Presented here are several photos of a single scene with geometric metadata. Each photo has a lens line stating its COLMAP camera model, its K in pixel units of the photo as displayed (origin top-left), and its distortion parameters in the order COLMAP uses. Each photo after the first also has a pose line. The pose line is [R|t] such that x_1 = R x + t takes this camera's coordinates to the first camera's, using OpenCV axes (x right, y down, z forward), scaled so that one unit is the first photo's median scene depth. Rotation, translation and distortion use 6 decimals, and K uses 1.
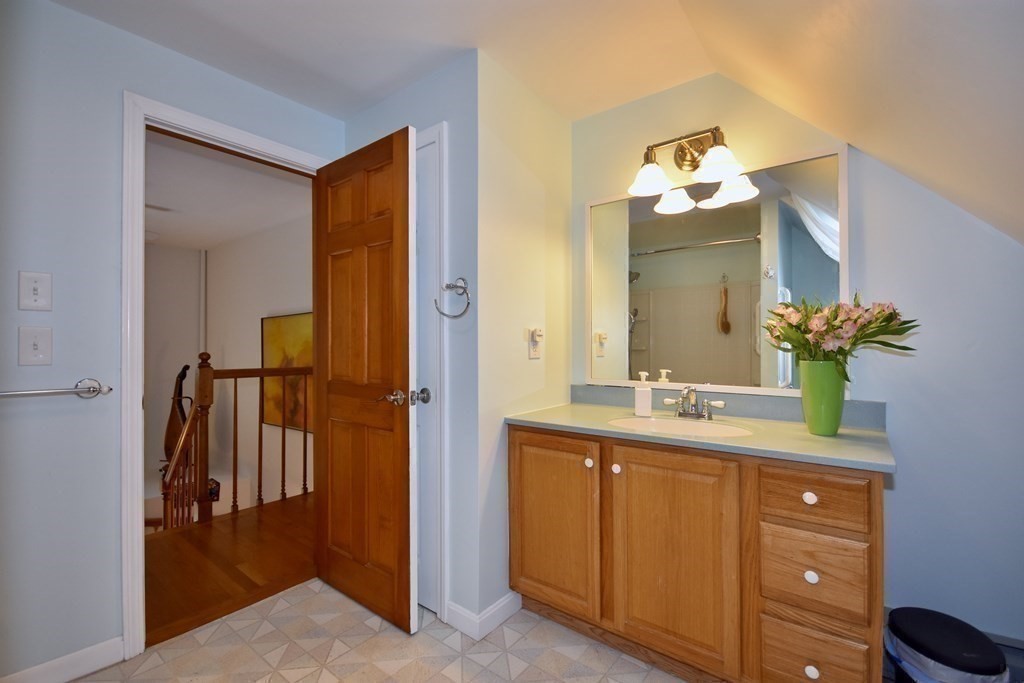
lens RADIAL K [[453.6, 0, 512.0], [0, 453.6, 341.5], [0, 0, 1]] dist [-0.001243, -0.000205]
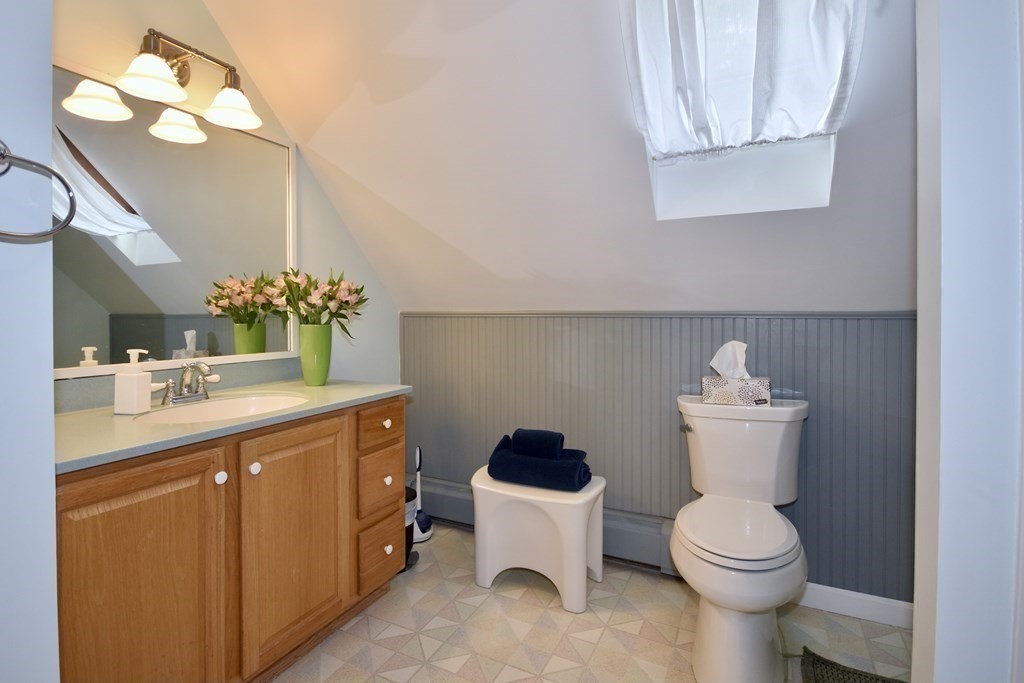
lens RADIAL K [[463.2, 0, 511.5], [0, 463.2, 328.7], [0, 0, 1]] dist [-0.000085, -0.000051]
pose [[-0.171344, -0.026428, 0.984857, -0.618667], [-0.006359, 0.999649, 0.025719, 0.018954], [-0.985191, -0.001856, -0.171452, 0.707286]]
